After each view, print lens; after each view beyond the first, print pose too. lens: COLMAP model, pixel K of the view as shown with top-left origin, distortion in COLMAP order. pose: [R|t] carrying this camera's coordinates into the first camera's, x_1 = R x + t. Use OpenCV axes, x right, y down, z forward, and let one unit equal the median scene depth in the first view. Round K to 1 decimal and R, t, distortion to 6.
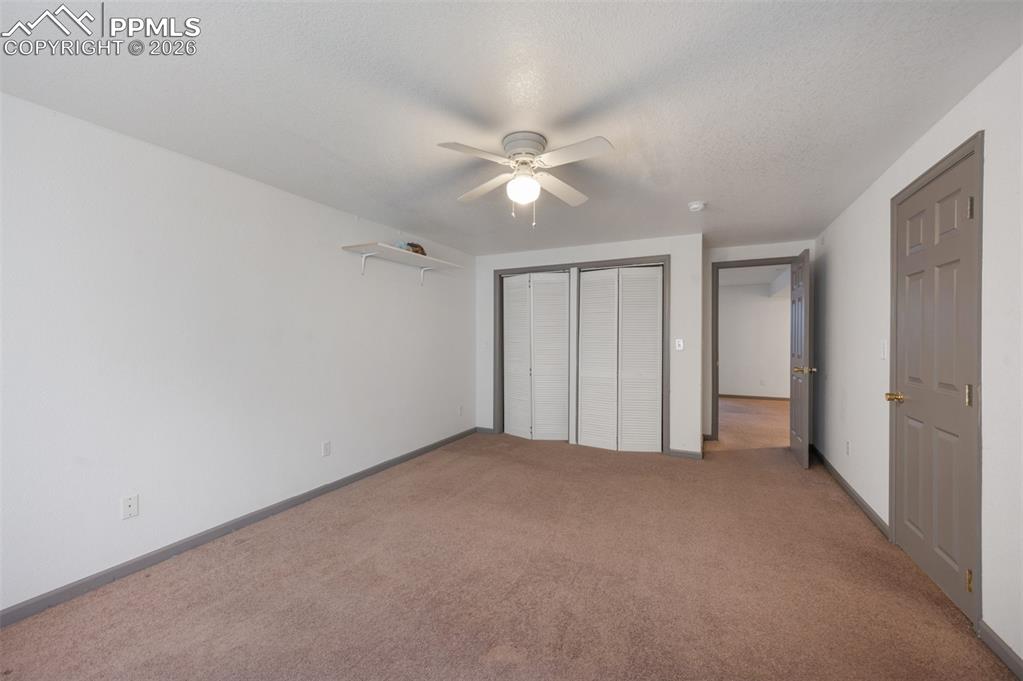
lens RADIAL K [[409.7, 0, 508.5], [0, 409.7, 339.5], [0, 0, 1]] dist [-0.003188, 0.001510]
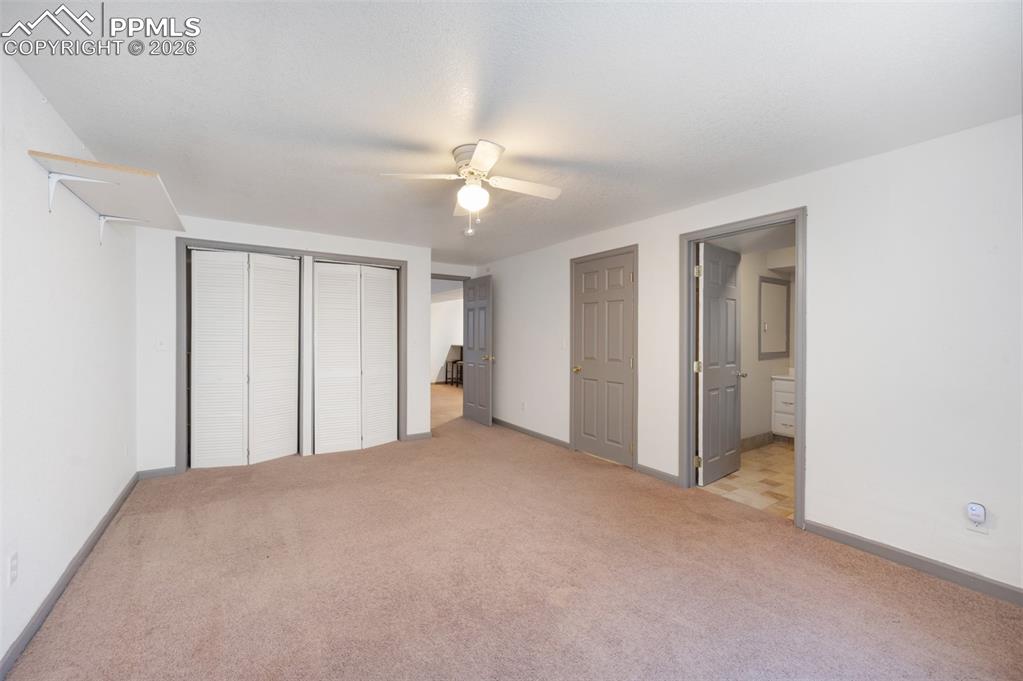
lens RADIAL K [[409.7, 0, 512.4], [0, 409.7, 338.7], [0, 0, 1]] dist [-0.003188, 0.001510]
pose [[0.486881, -0.004665, 0.873456, -0.438773], [-0.000134, 0.999985, 0.005415, -0.001988], [-0.873468, -0.002754, 0.486873, 0.203018]]
